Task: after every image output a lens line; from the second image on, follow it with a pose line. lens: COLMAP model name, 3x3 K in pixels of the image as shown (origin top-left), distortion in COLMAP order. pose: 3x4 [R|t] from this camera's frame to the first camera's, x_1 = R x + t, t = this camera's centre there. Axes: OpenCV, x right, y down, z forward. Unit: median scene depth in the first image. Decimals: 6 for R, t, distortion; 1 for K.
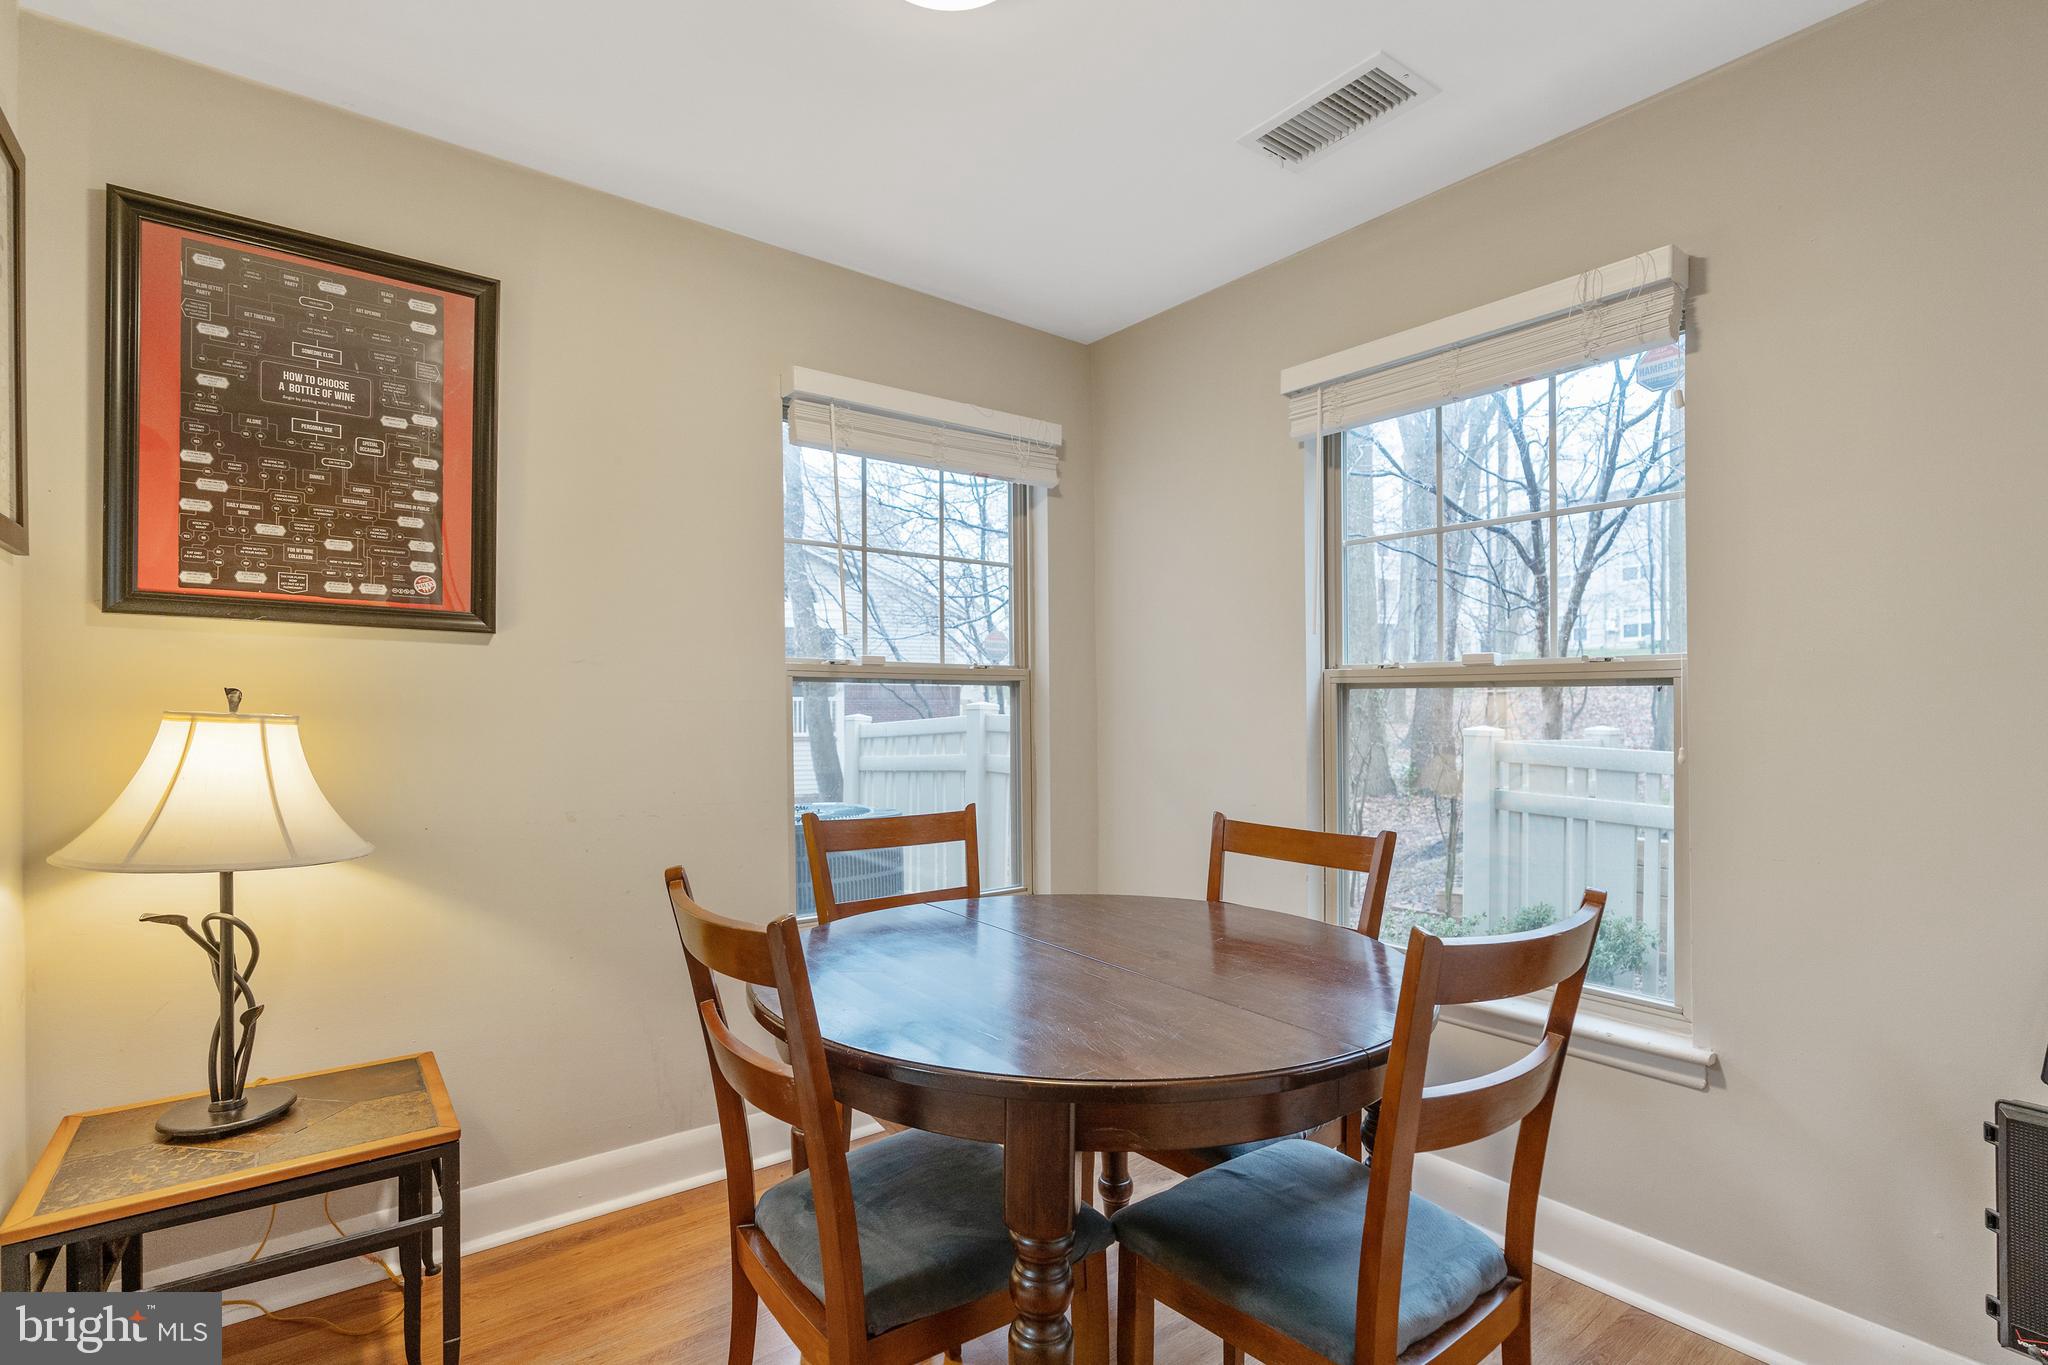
lens RADIAL K [[939.8, 0, 1003.7], [0, 939.8, 699.5], [0, 0, 1]] dist [-0.009374, 0.004127]
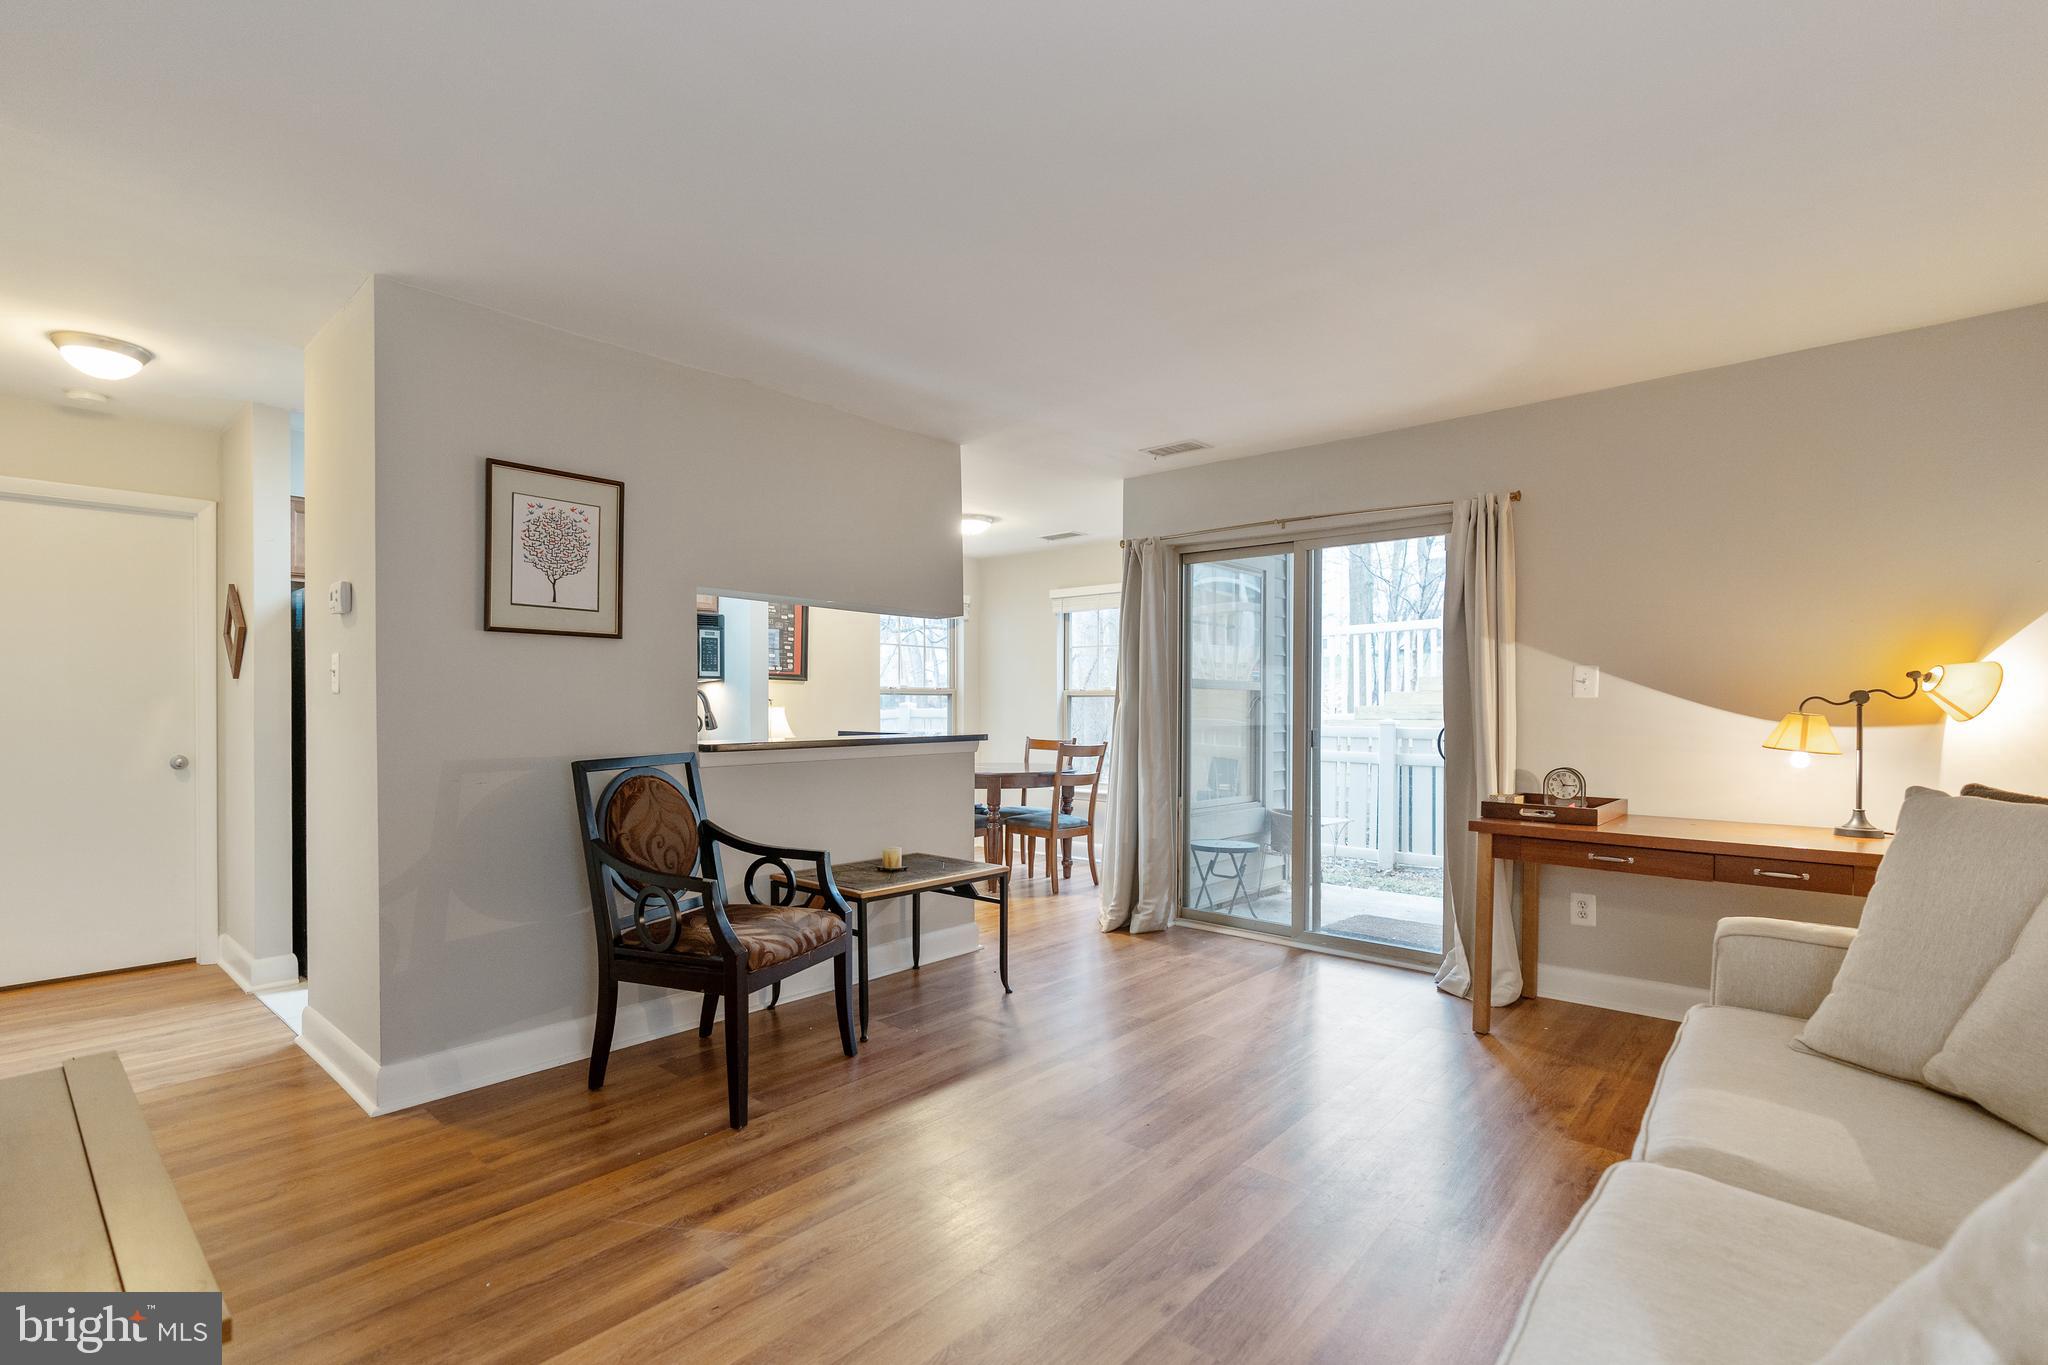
lens RADIAL K [[939.8, 0, 1013.0], [0, 939.8, 718.9], [0, 0, 1]] dist [-0.009374, 0.004127]
pose [[0.983599, -0.003504, 0.180335, -0.455244], [0.000176, 0.999829, 0.018467, 0.000678], [-0.180369, -0.018133, 0.983432, -2.436130]]
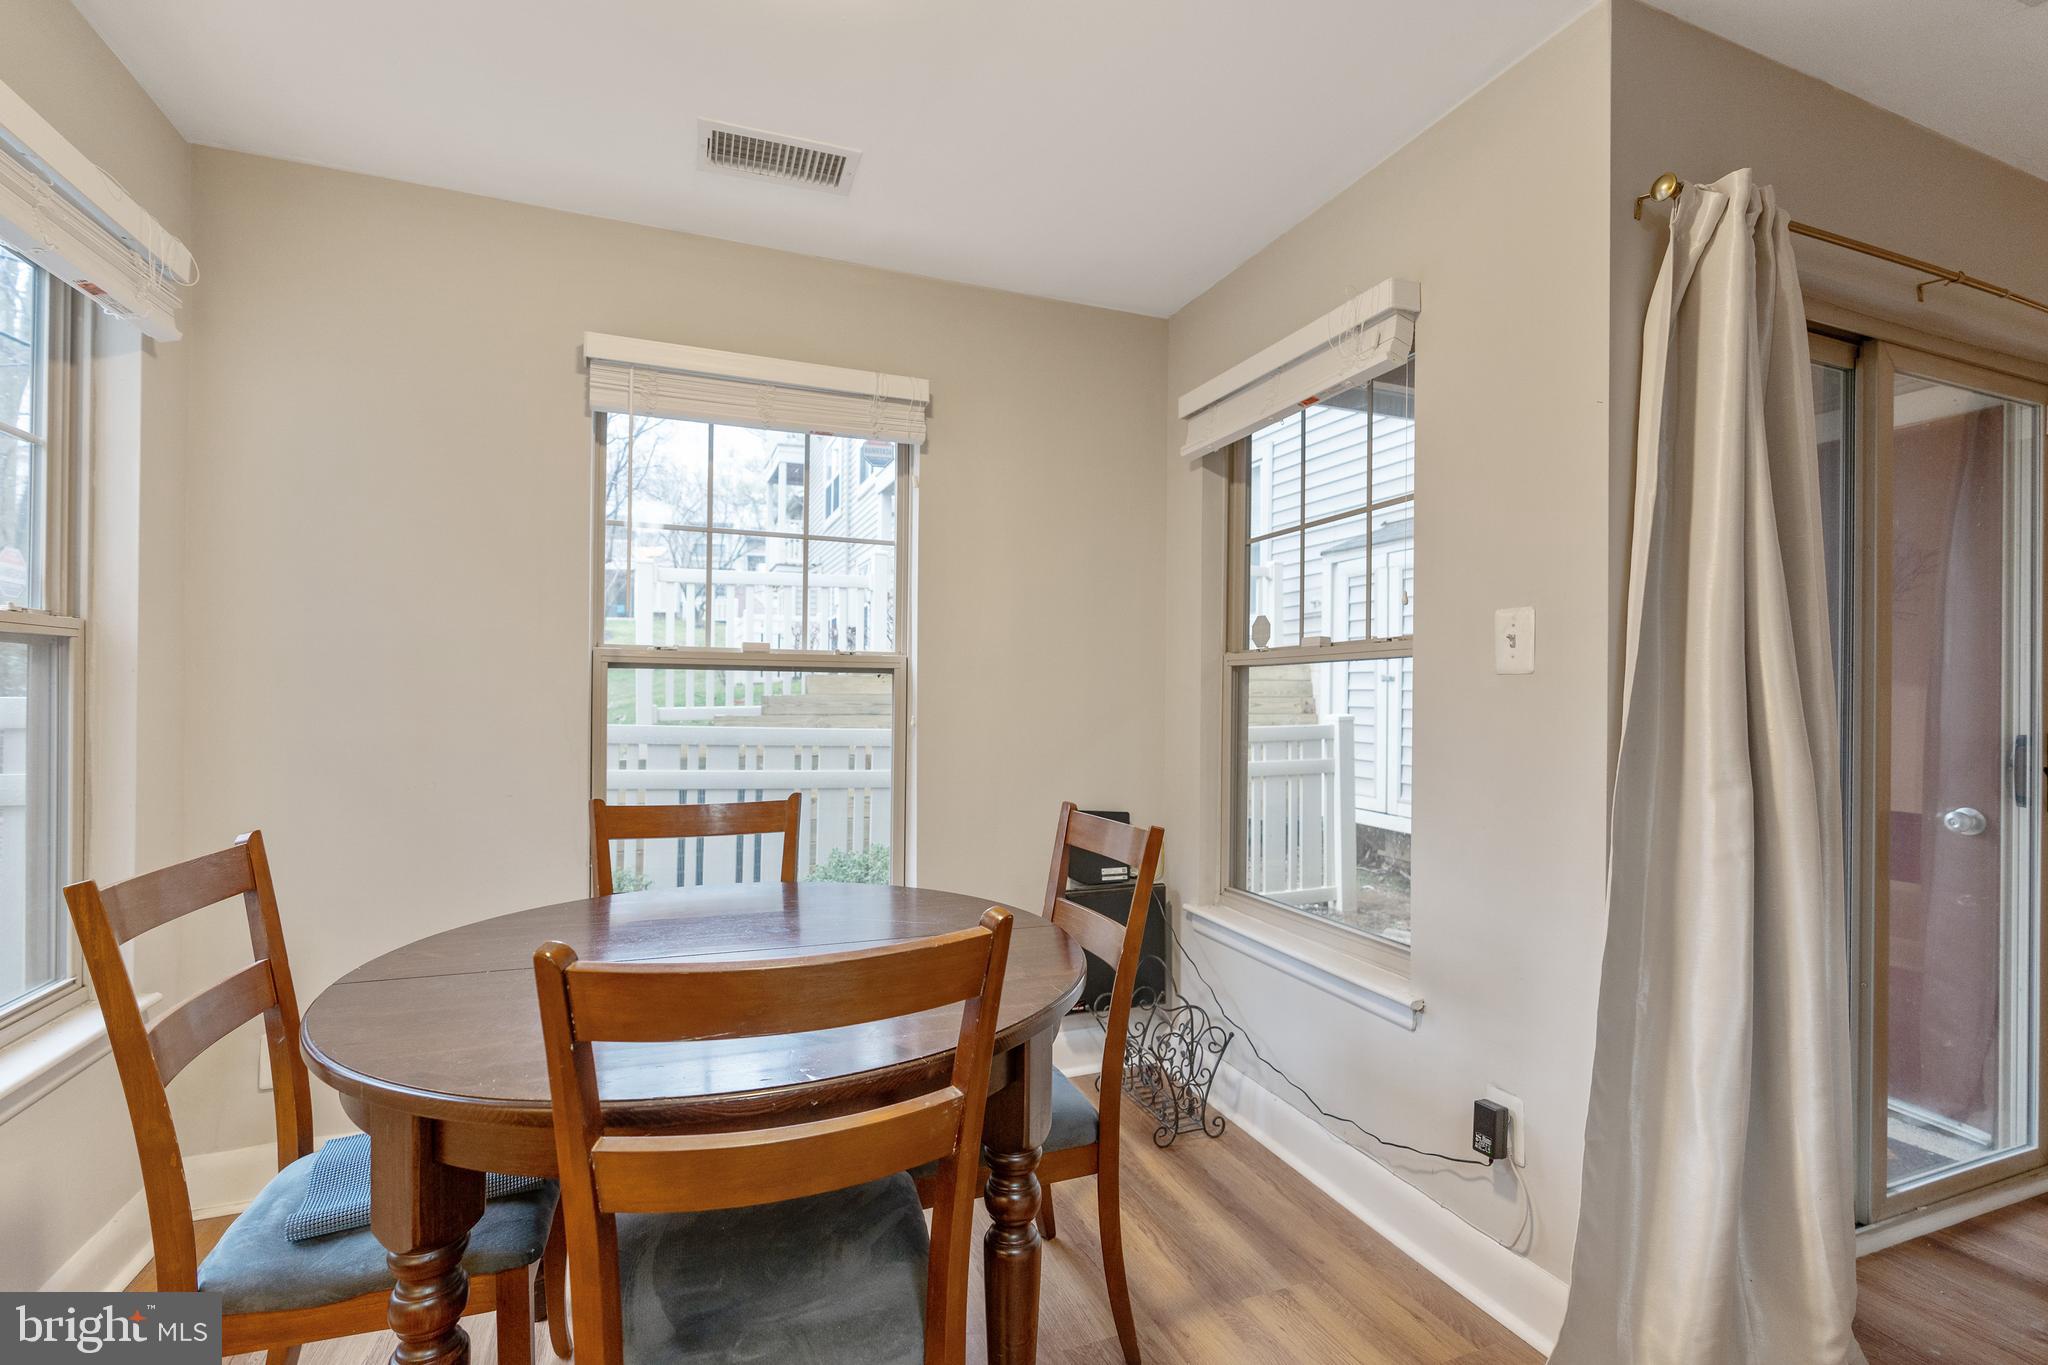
lens RADIAL K [[939.8, 0, 1024.2], [0, 939.8, 690.4], [0, 0, 1]] dist [-0.009374, 0.004127]
pose [[0.271418, 0.008731, 0.962422, -0.630426], [-0.014481, 0.999883, -0.004987, 0.013743], [-0.962353, -0.012583, 0.271513, 0.402335]]
